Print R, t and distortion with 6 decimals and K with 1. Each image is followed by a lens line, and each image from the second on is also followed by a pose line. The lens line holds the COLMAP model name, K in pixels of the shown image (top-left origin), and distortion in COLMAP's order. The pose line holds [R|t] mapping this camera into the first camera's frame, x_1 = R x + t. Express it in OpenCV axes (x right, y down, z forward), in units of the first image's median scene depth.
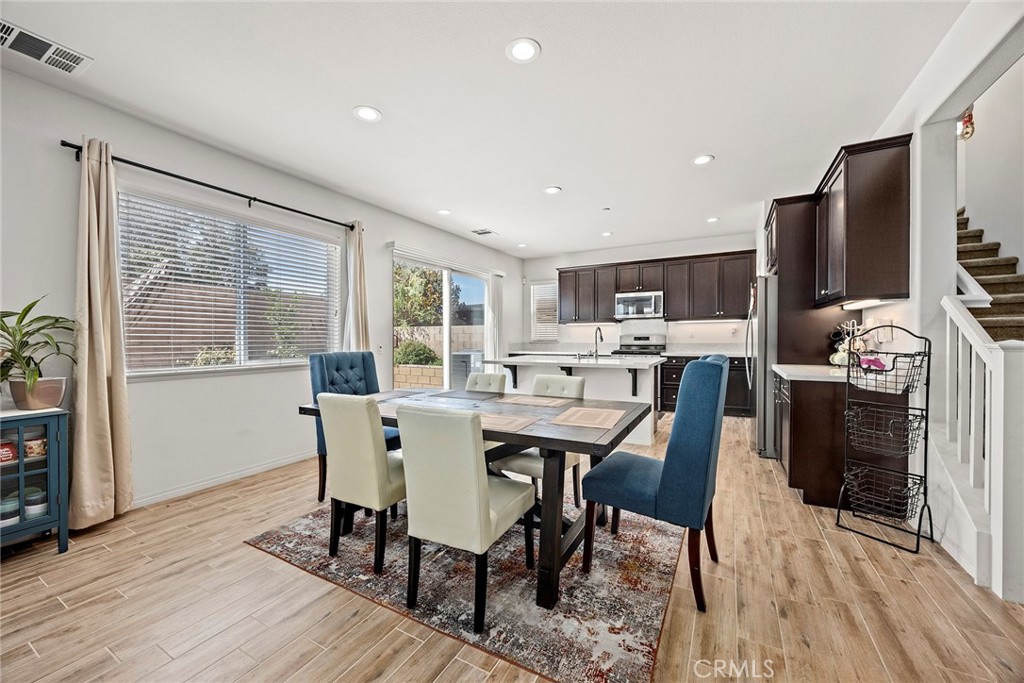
lens RADIAL K [[390.1, 0, 513.7], [0, 390.1, 343.8], [0, 0, 1]] dist [-0.000932, -0.000128]
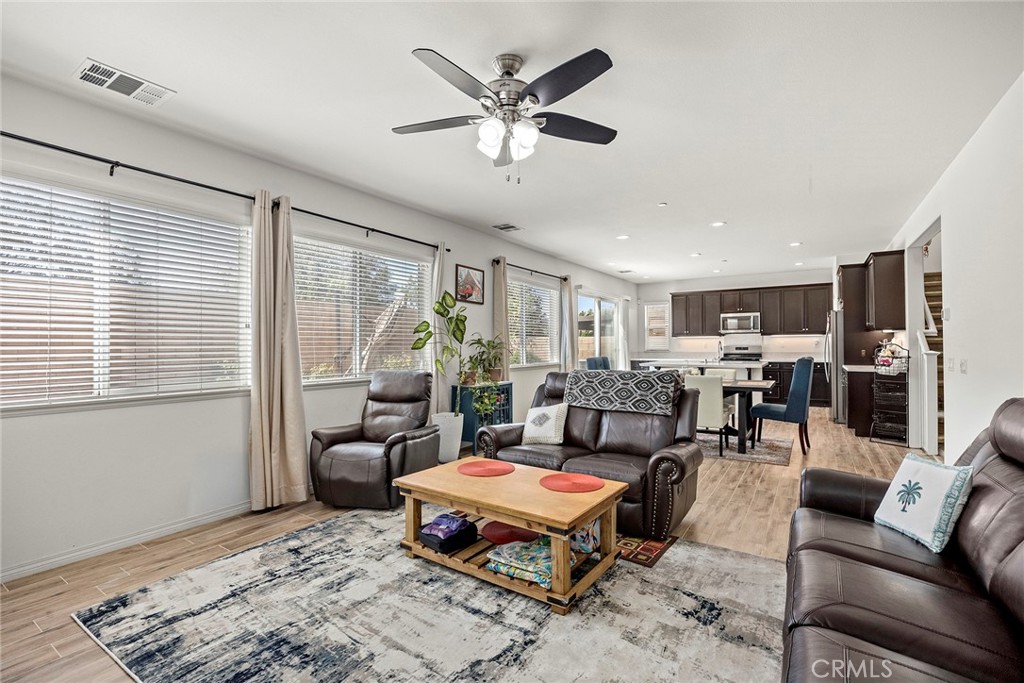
lens RADIAL K [[467.1, 0, 512.6], [0, 467.1, 343.1], [0, 0, 1]] dist [-0.001423, -0.000038]
pose [[0.997859, -0.000723, -0.065403, -0.341187], [-0.000695, 0.999765, -0.021657, 0.002301], [0.065403, 0.021656, 0.997624, -0.612886]]
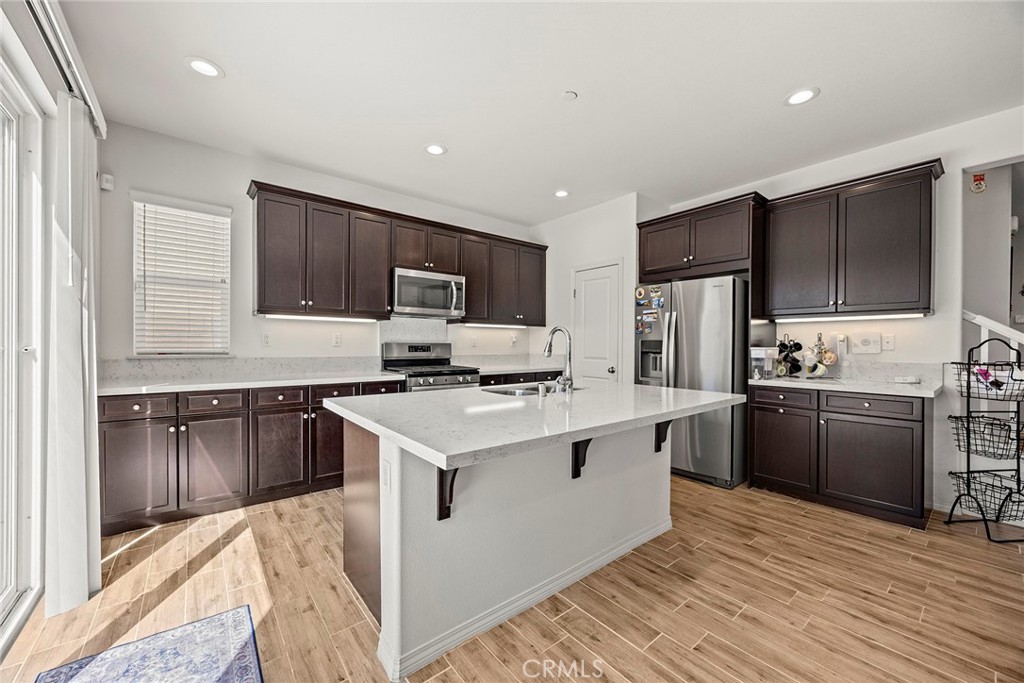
lens RADIAL K [[390.1, 0, 520.0], [0, 390.1, 344.7], [0, 0, 1]] dist [-0.000932, -0.000128]
pose [[0.365479, 0.011827, 0.930744, -0.196843], [0.010639, 0.999801, -0.016882, -0.008321], [-0.930759, 0.016072, 0.365281, 0.670424]]
